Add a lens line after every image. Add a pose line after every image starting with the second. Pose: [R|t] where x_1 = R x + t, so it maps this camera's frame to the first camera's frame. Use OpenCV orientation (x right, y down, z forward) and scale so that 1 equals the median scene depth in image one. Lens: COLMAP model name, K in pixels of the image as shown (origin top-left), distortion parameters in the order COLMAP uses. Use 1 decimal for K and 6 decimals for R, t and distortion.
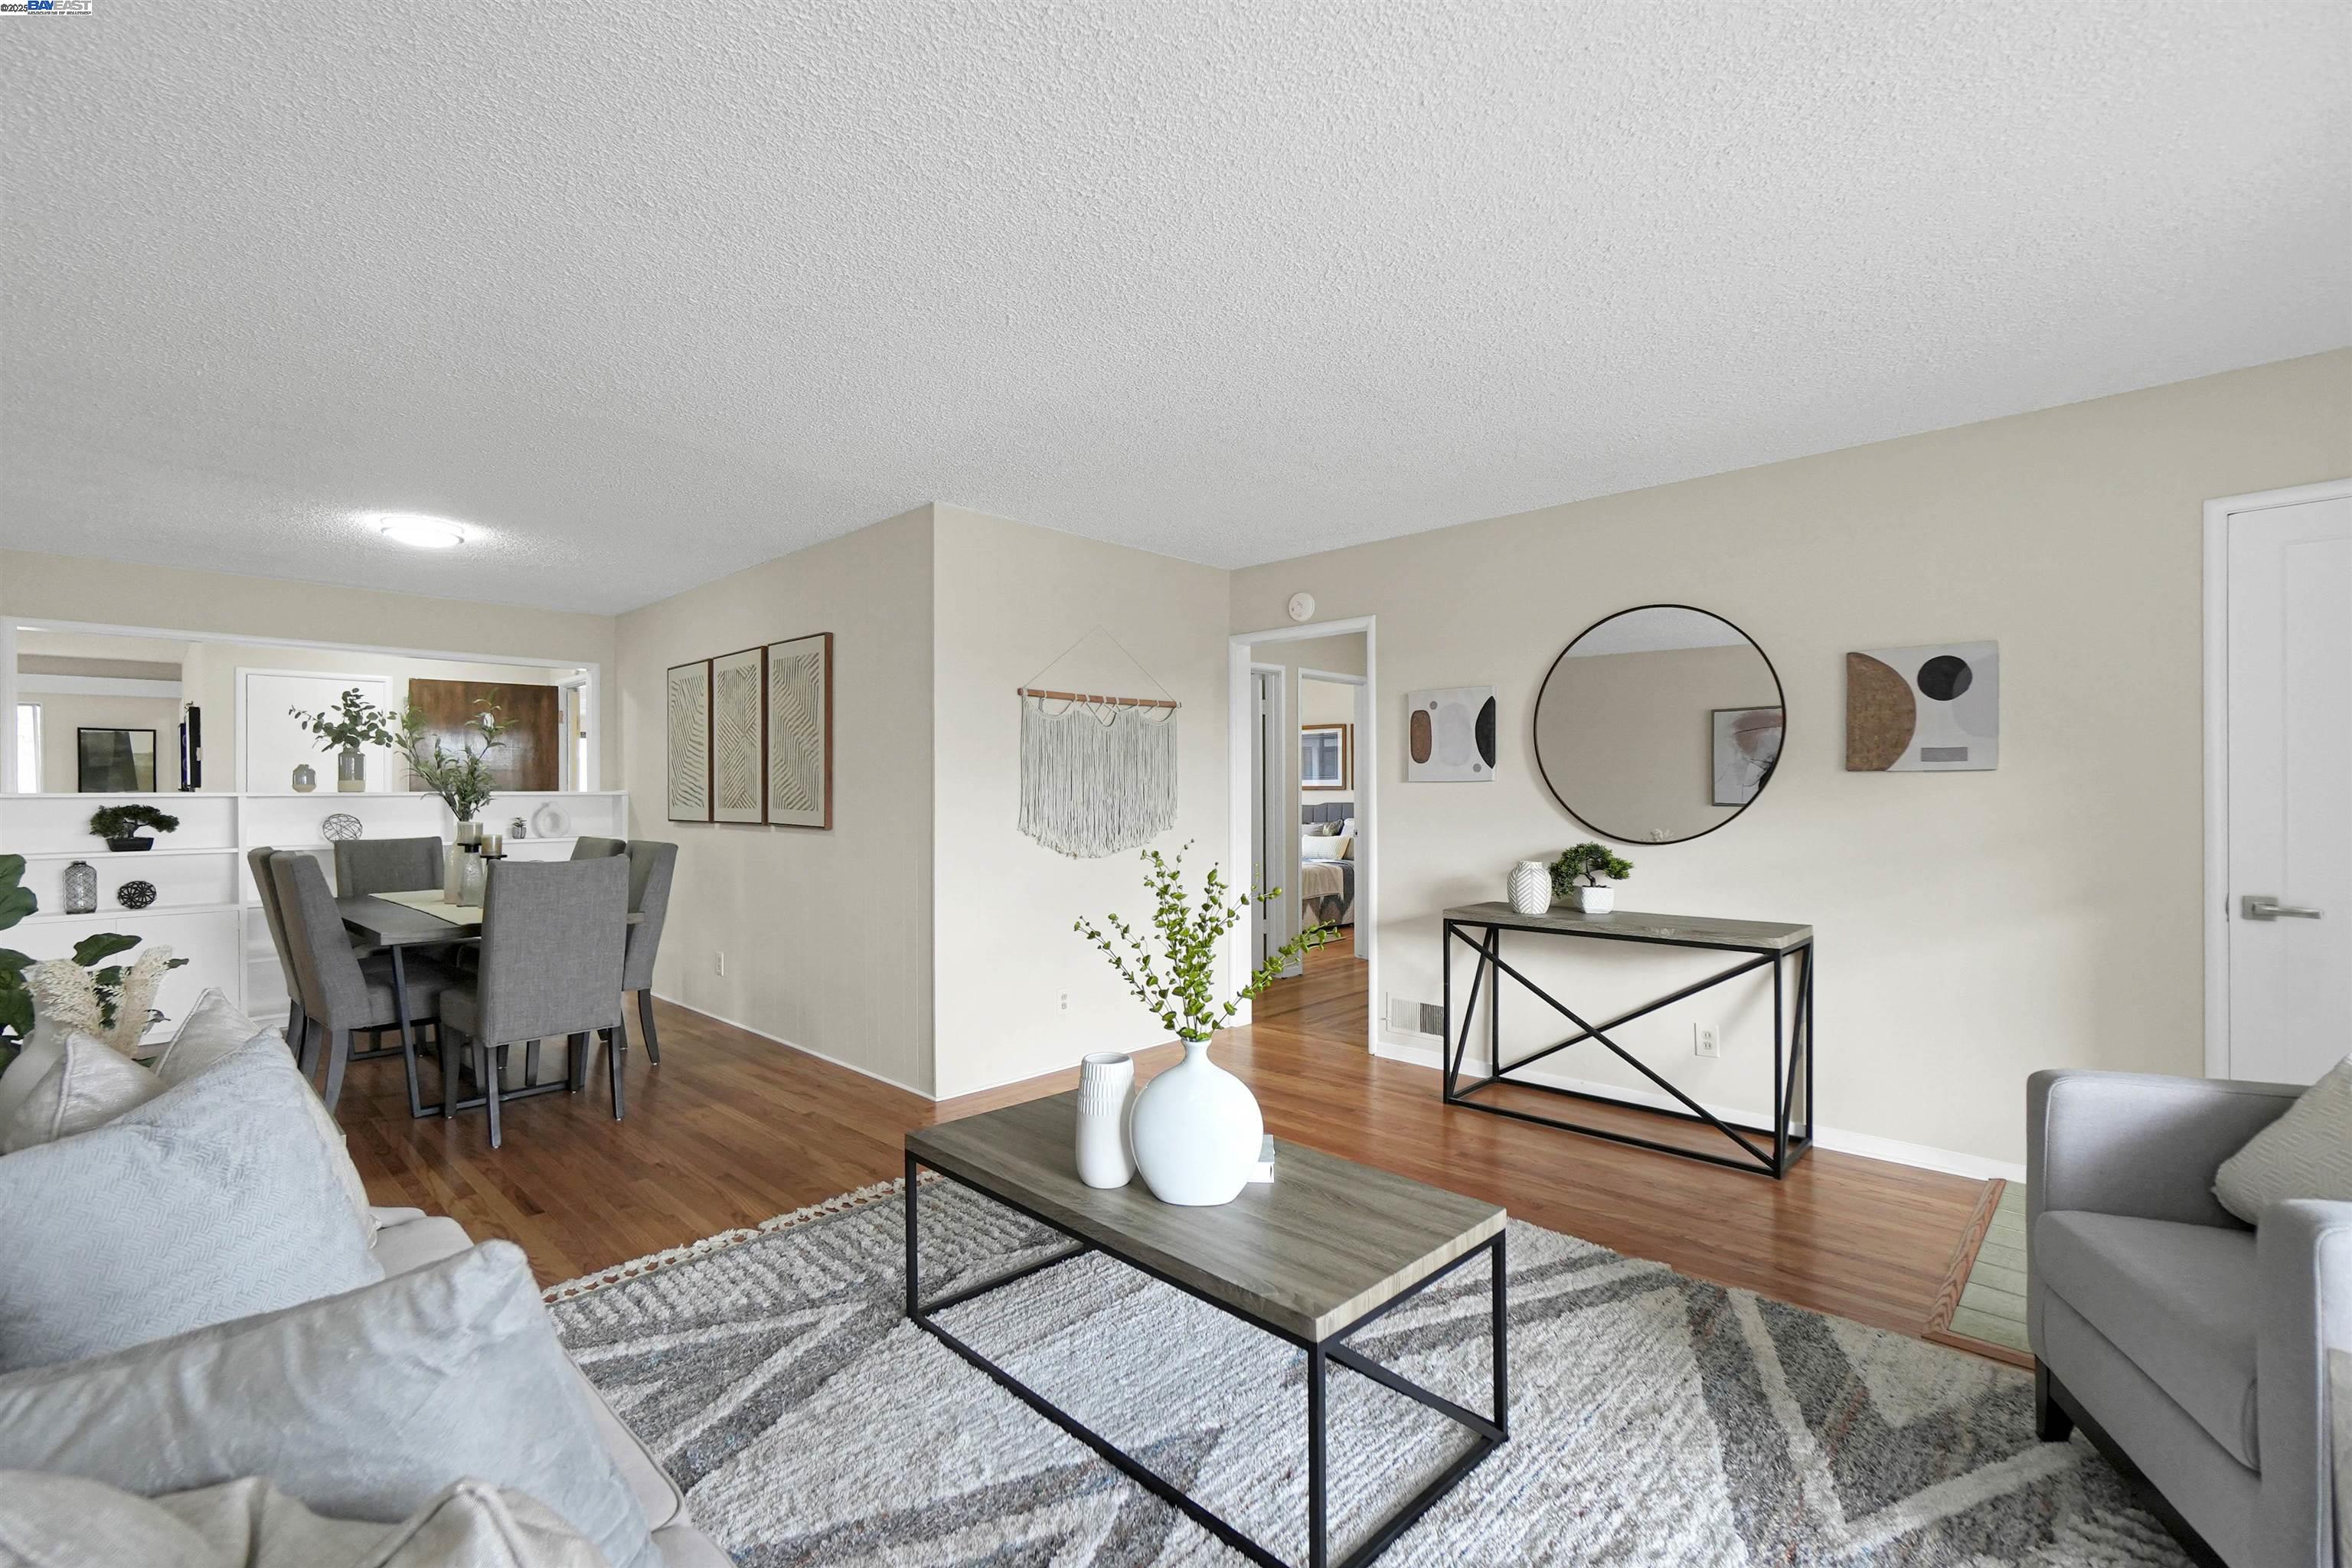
lens RADIAL K [[1029.2, 0, 1176.0], [0, 1029.2, 784.0], [0, 0, 1]] dist [-0.001293, -0.000078]
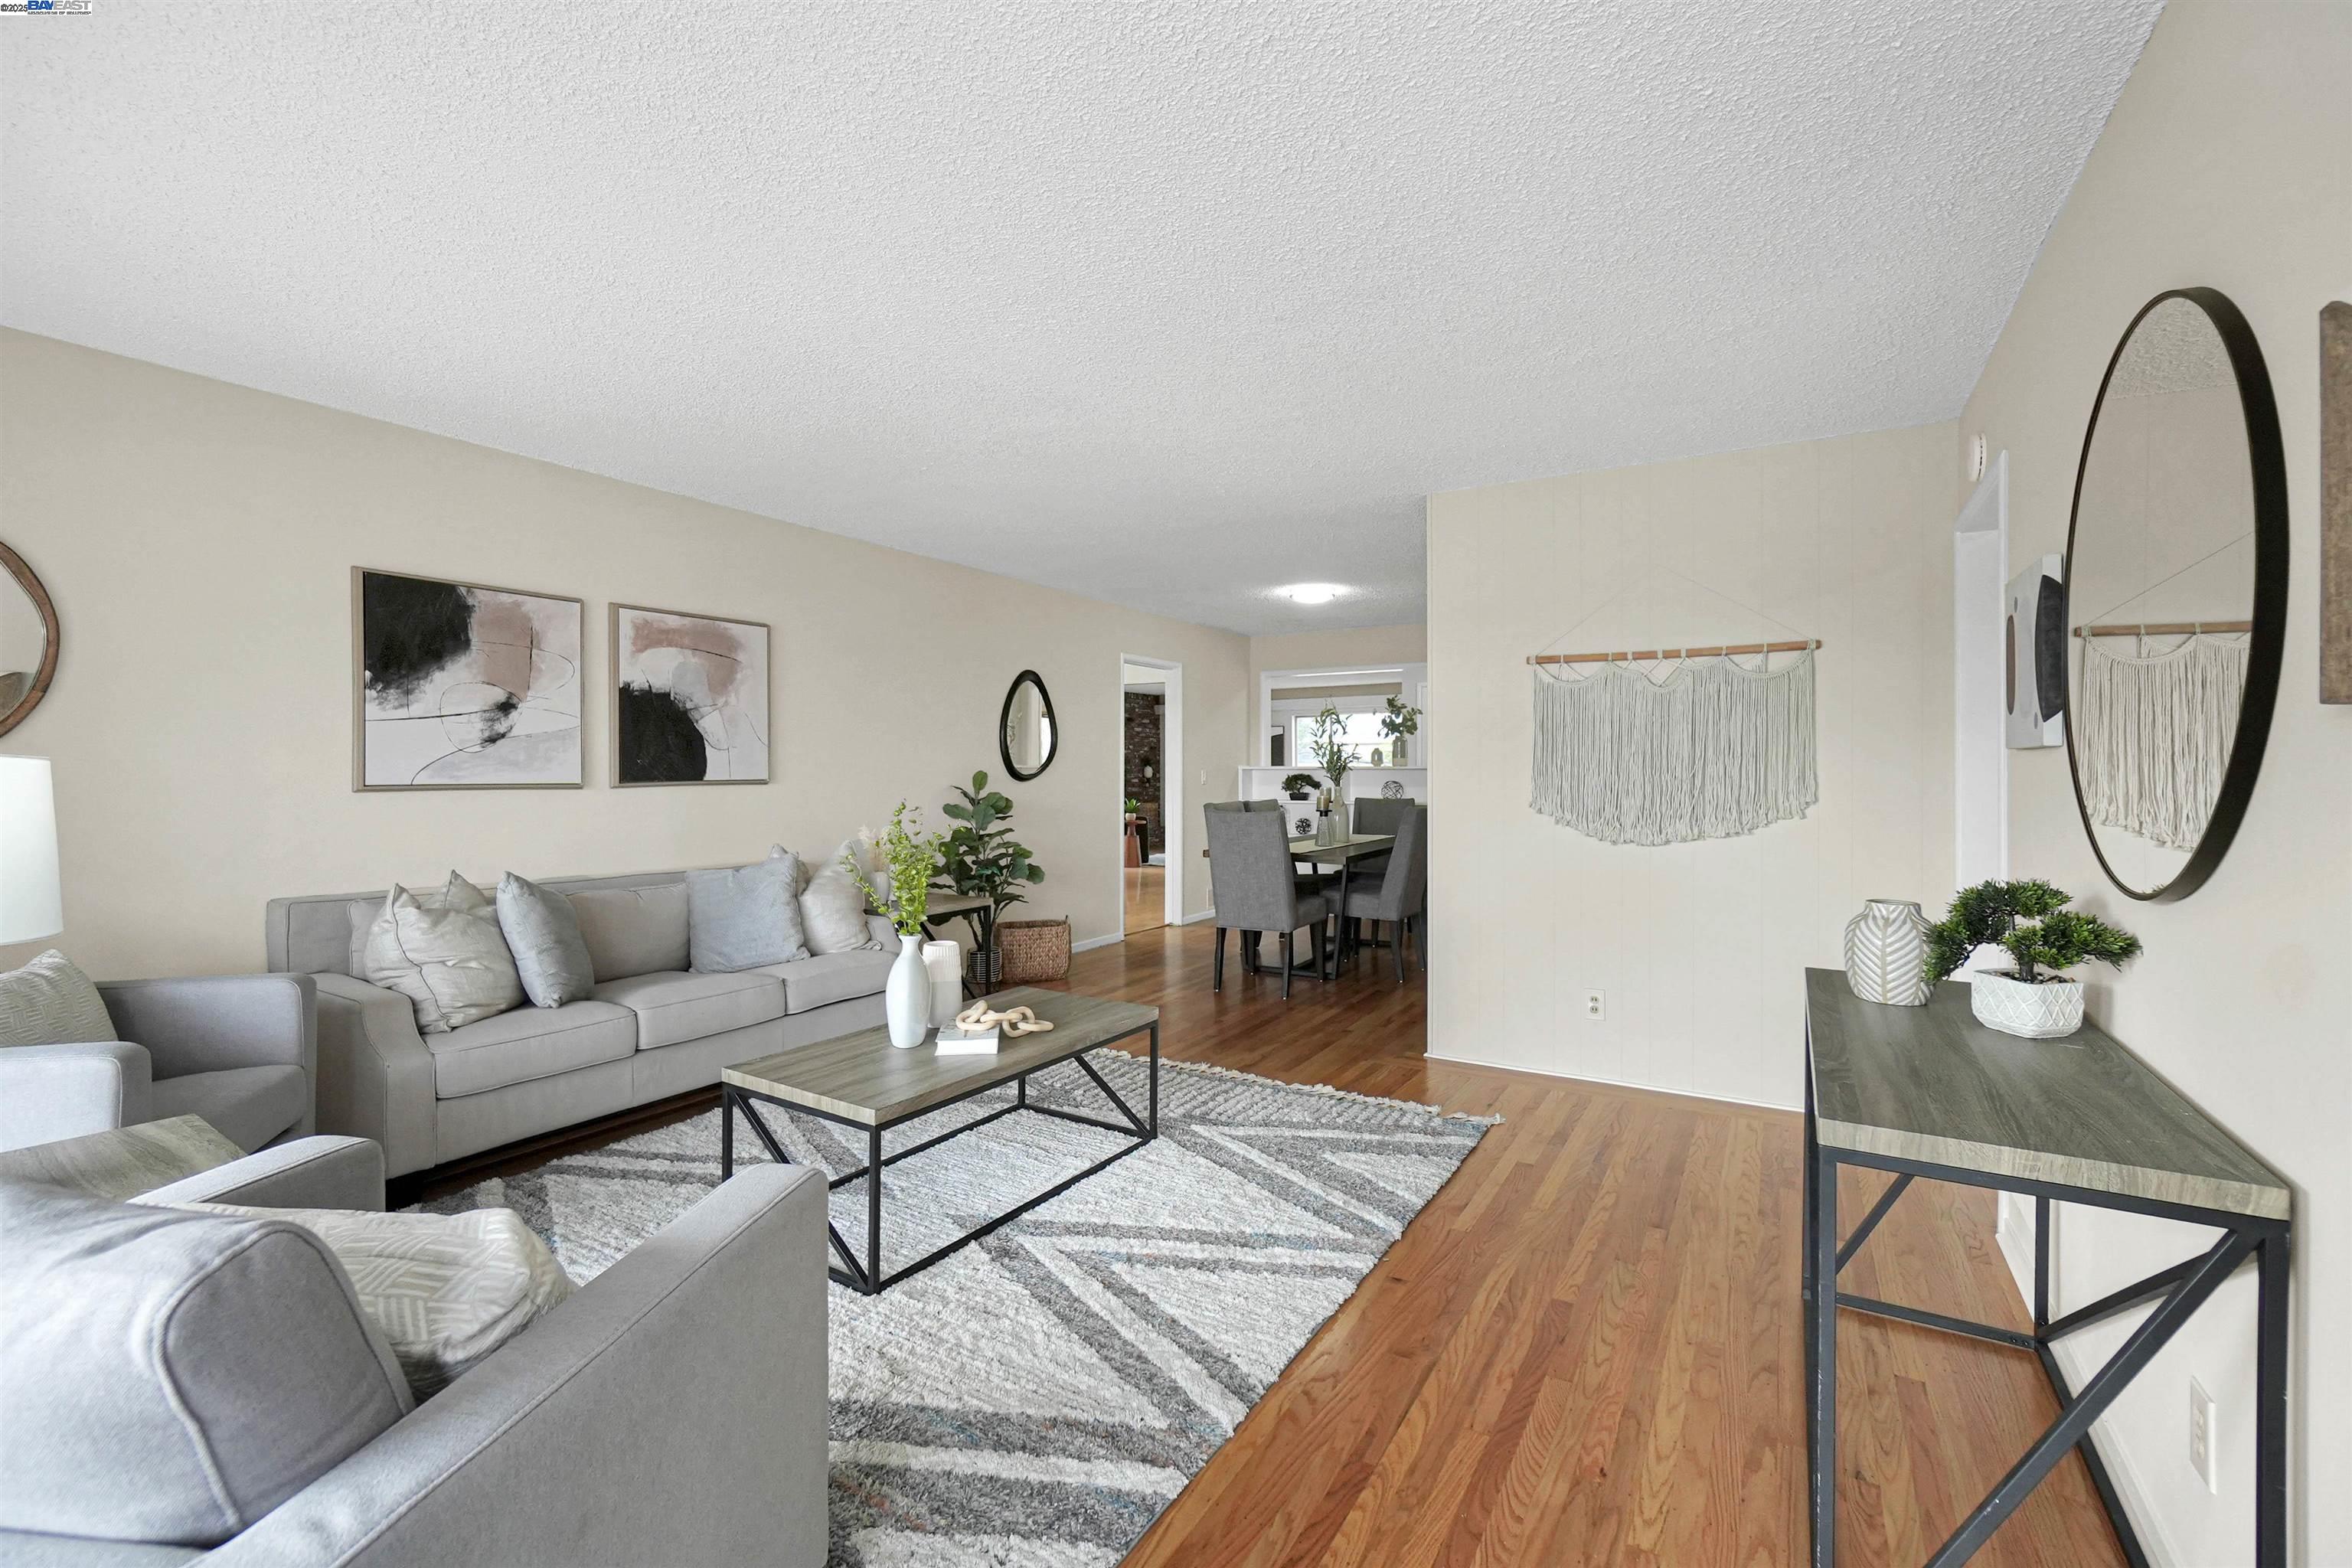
lens RADIAL K [[1021.3, 0, 1163.7], [0, 1021.3, 770.0], [0, 0, 1]] dist [0.000816, 0.000171]
pose [[0.214931, 0.004538, -0.976619, 0.663890], [0.007701, 0.999950, 0.006341, 0.002296], [0.976599, -0.008884, 0.214885, 0.454429]]
